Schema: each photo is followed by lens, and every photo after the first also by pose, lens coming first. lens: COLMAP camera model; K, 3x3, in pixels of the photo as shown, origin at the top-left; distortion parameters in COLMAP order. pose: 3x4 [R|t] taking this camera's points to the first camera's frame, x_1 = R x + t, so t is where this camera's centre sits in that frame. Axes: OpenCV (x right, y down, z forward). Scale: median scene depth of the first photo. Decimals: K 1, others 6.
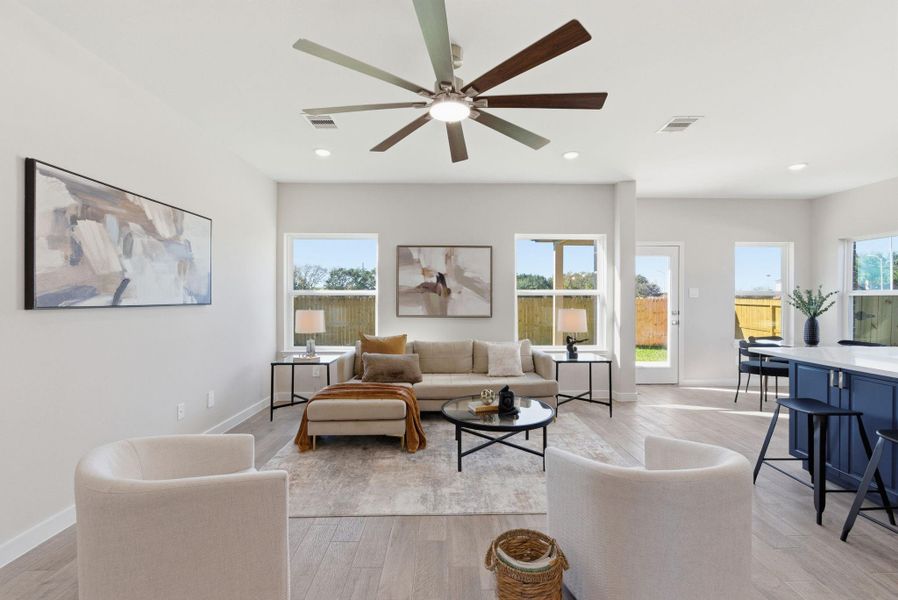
lens RADIAL K [[390.2, 0, 452.4], [0, 390.2, 301.3], [0, 0, 1]] dist [-0.001659, 0.000582]
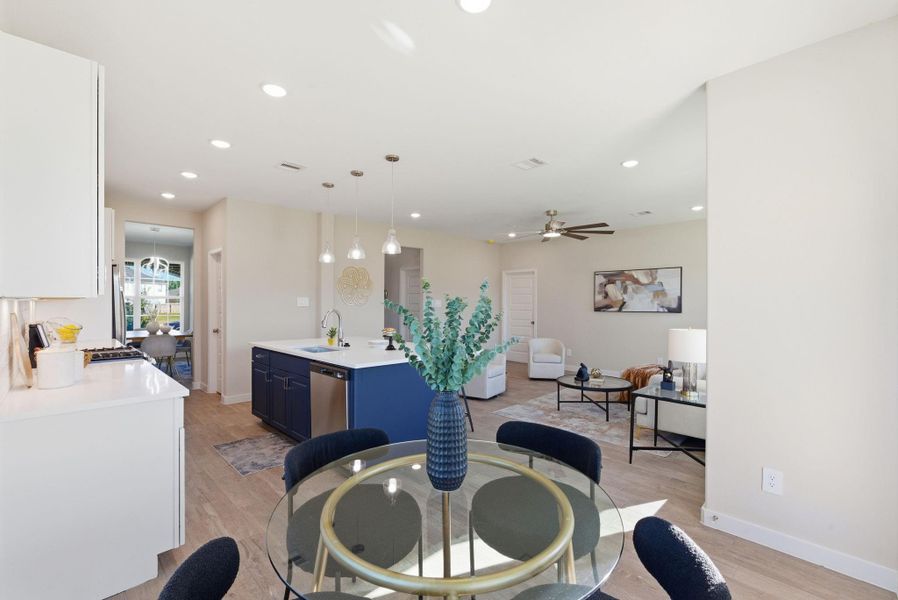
lens RADIAL K [[394.5, 0, 451.6], [0, 394.5, 301.6], [0, 0, 1]] dist [-0.001221, 0.000793]
pose [[-0.720917, -0.006879, -0.692987, 1.189173], [-0.010092, 0.999949, 0.000572, -0.028103], [0.692948, 0.007406, -0.720950, 1.282875]]
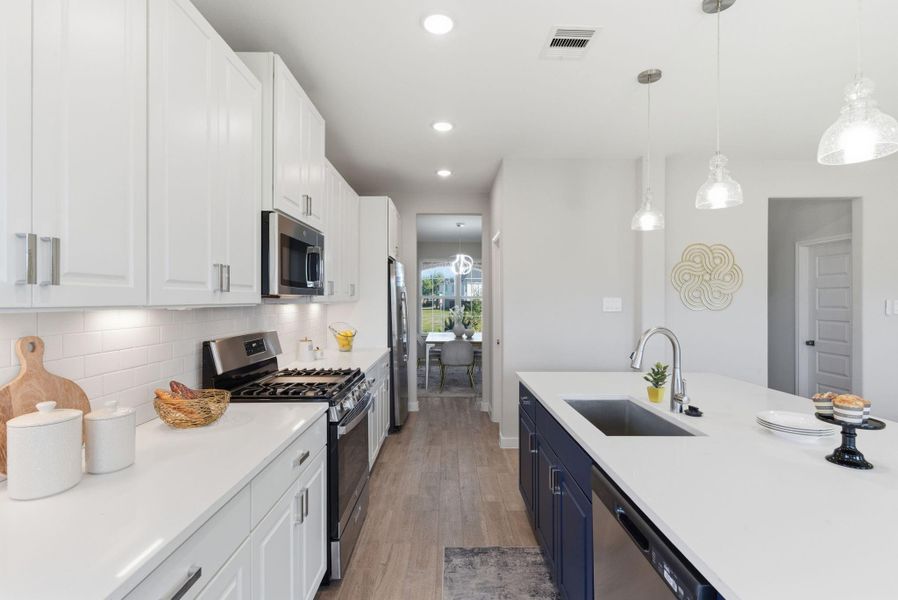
lens RADIAL K [[419.1, 0, 449.0], [0, 419.1, 300.0], [0, 0, 1]] dist [-0.002093, 0.000531]
pose [[-0.999924, -0.004814, 0.011315, 0.956755], [-0.004747, 0.999971, 0.005919, -0.035296], [-0.011343, 0.005865, -0.999918, 0.851945]]
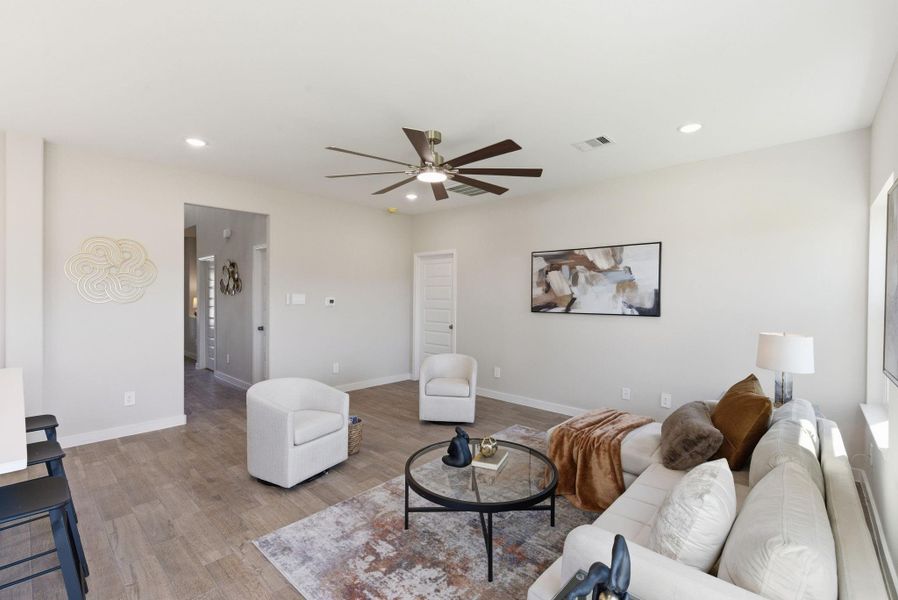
lens RADIAL K [[394.5, 0, 451.6], [0, 394.5, 301.6], [0, 0, 1]] dist [-0.001221, 0.000793]
pose [[-0.689631, 0.003214, -0.724153, 0.516075], [-0.012679, 0.999783, 0.016512, -0.037456], [0.724049, 0.020569, -0.689441, 1.087759]]
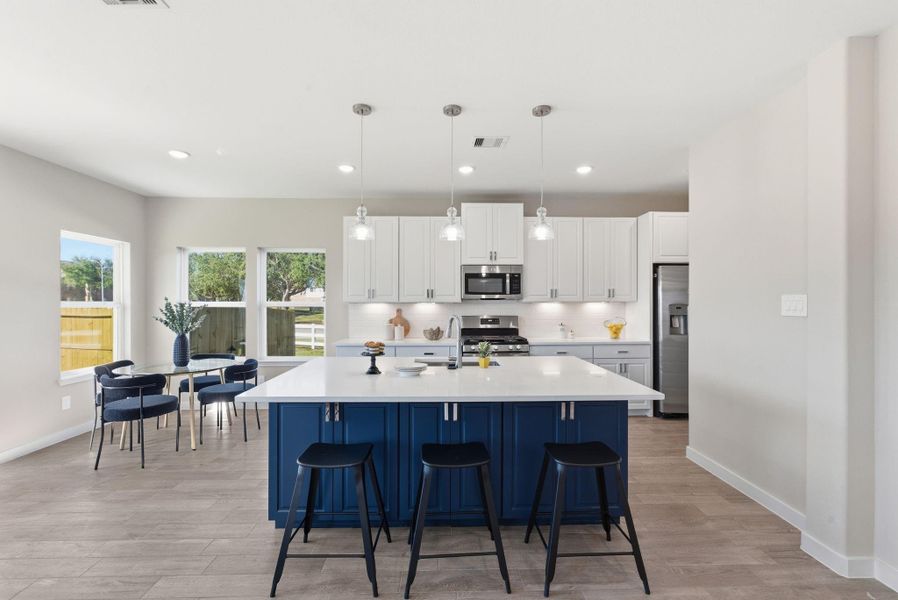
lens RADIAL K [[390.2, 0, 452.4], [0, 390.2, 301.3], [0, 0, 1]] dist [-0.001659, 0.000582]
pose [[-0.007197, -0.002486, 0.999971, 0.053492], [0.007321, 0.999970, 0.002539, -0.031896], [-0.999947, 0.007339, -0.007178, 0.425318]]
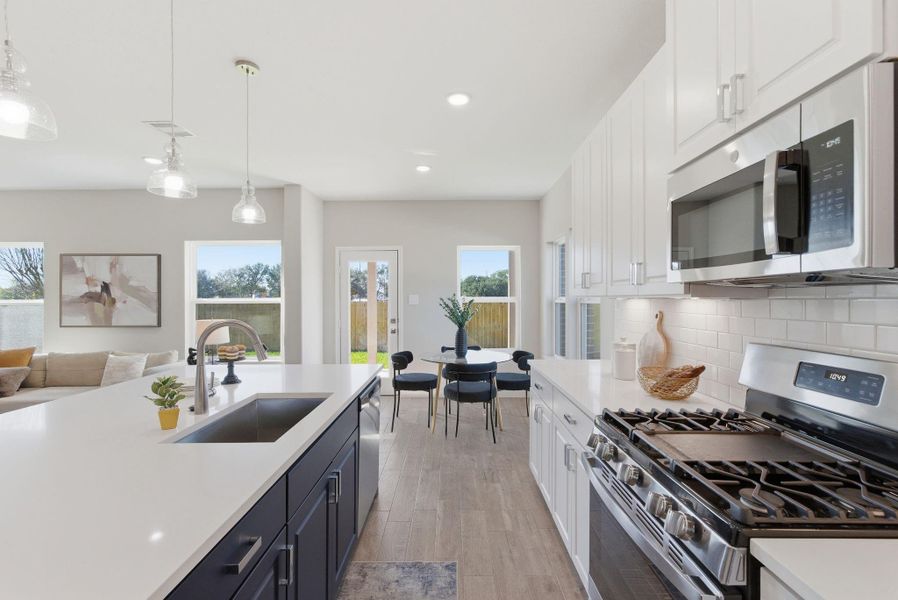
lens RADIAL K [[398.6, 0, 450.5], [0, 398.6, 298.2], [0, 0, 1]] dist [0.001245, 0.000911]
pose [[0.999752, -0.005260, -0.021621, 0.970596], [0.005095, 0.999958, -0.007682, -0.023120], [0.021661, 0.007570, 0.999737, 0.028962]]
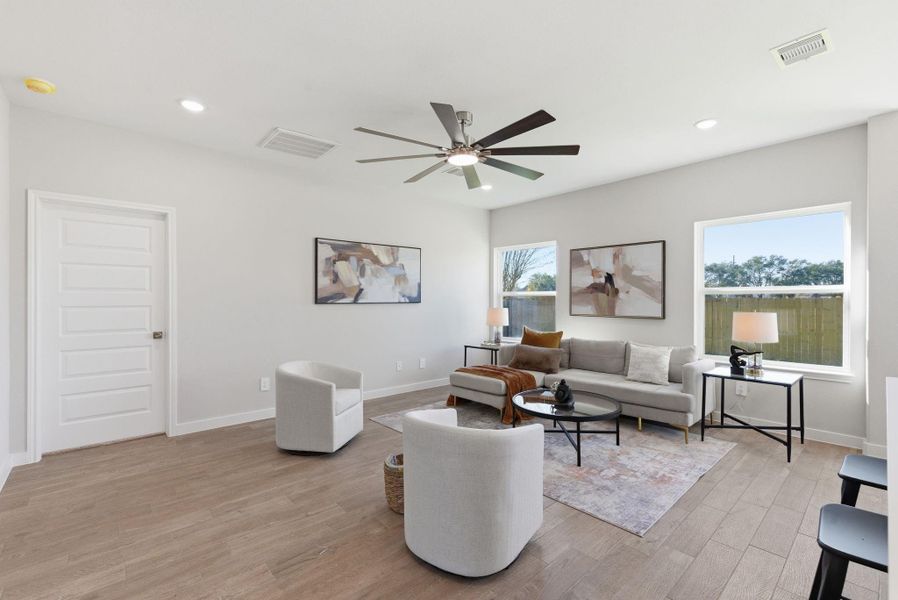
lens RADIAL K [[394.5, 0, 451.6], [0, 394.5, 301.6], [0, 0, 1]] dist [-0.001221, 0.000793]
pose [[0.650762, 0.004039, -0.759271, 0.540619], [-0.003694, 0.999991, 0.002153, 0.000056], [0.759273, 0.001404, 0.650771, 0.045283]]
